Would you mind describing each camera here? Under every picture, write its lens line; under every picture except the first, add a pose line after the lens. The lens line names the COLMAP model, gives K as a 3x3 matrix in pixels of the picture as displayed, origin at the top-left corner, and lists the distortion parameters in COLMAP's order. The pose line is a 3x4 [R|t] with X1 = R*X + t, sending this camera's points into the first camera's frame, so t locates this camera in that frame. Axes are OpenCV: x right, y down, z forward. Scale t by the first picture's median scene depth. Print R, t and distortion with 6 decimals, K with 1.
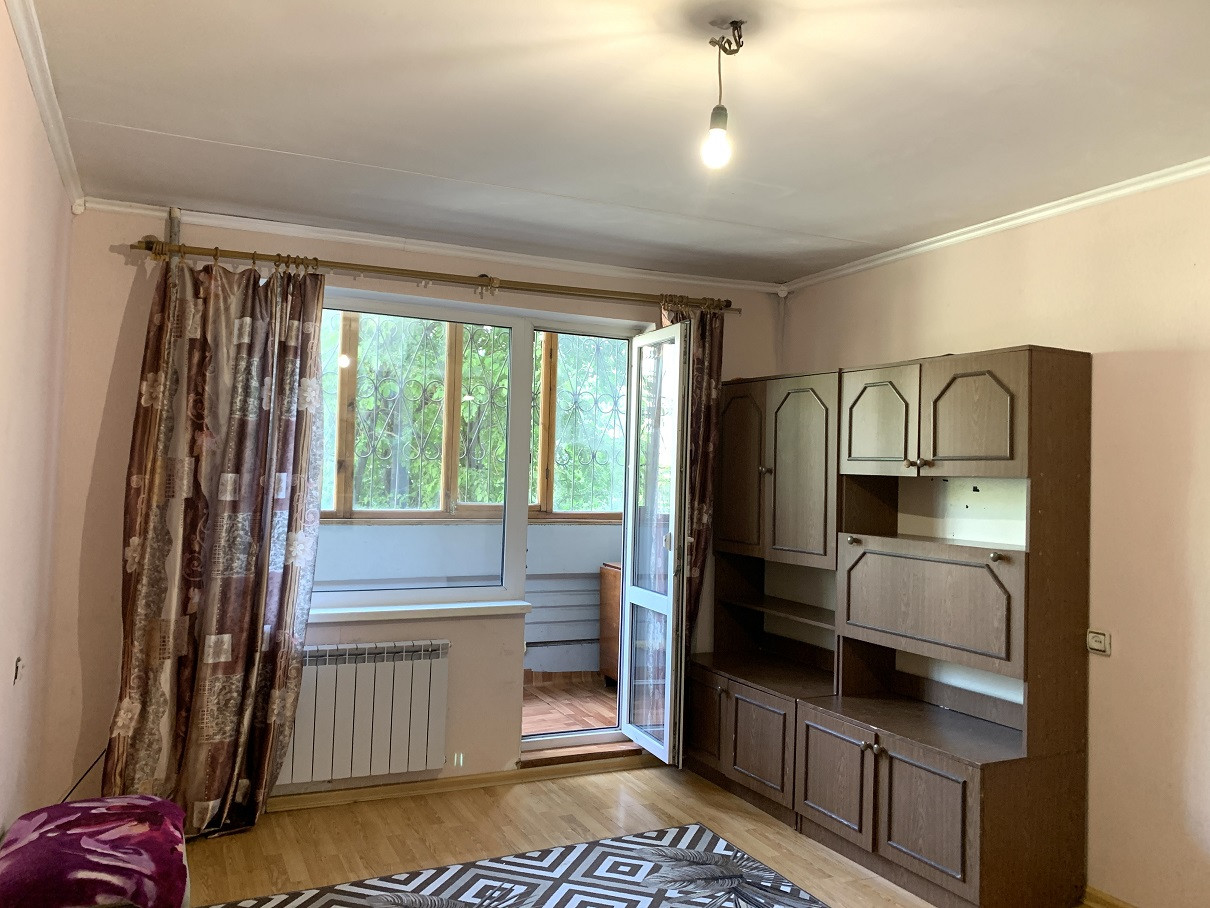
lens RADIAL K [[905.8, 0, 610.9], [0, 905.8, 453.3], [0, 0, 1]] dist [0.039965, -0.039854]
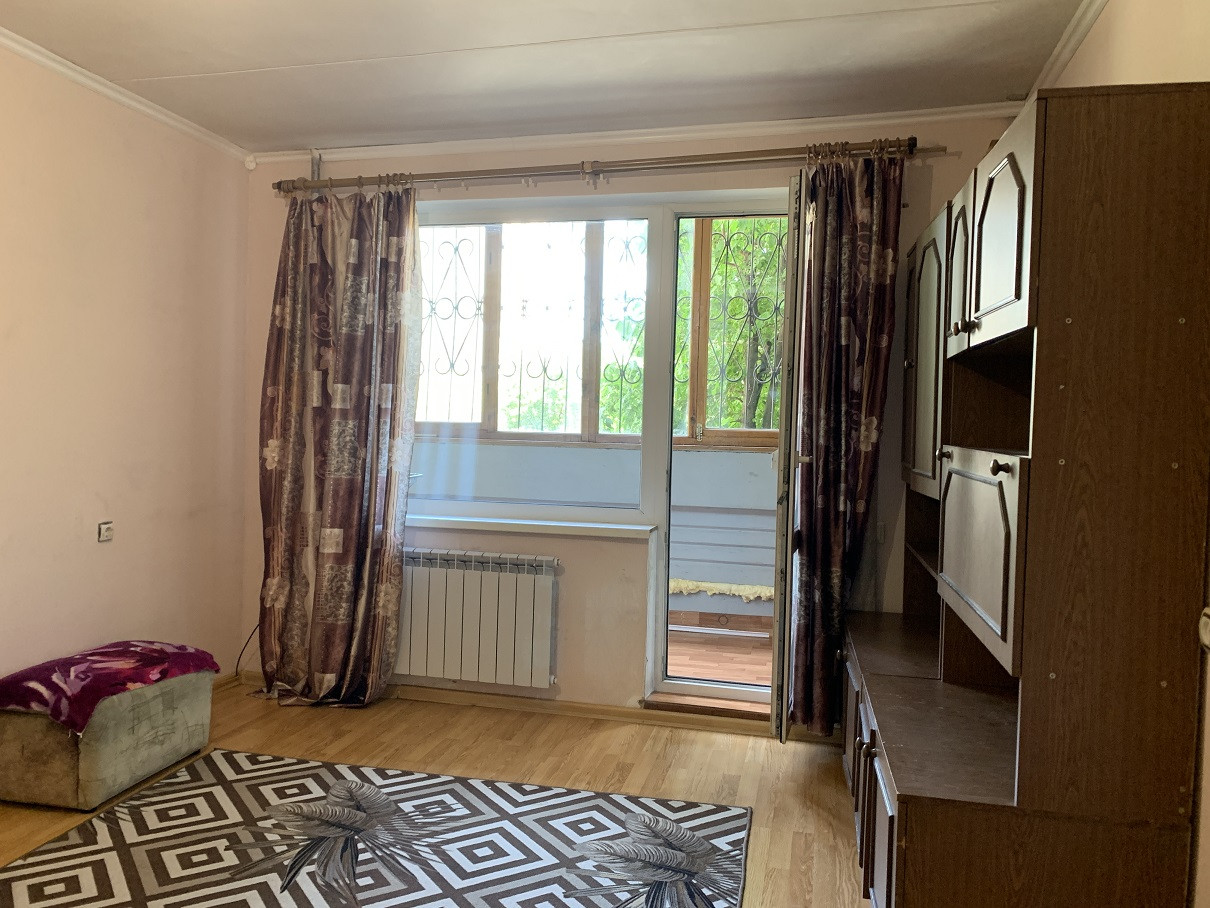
lens RADIAL K [[921.2, 0, 605.0], [0, 921.2, 454.0], [0, 0, 1]] dist [0.076147, -0.131596]
pose [[0.778929, 0.010952, -0.627017, 0.529704], [0.018741, 0.998994, 0.040730, 0.066367], [0.626832, -0.043477, 0.777940, 0.322839]]
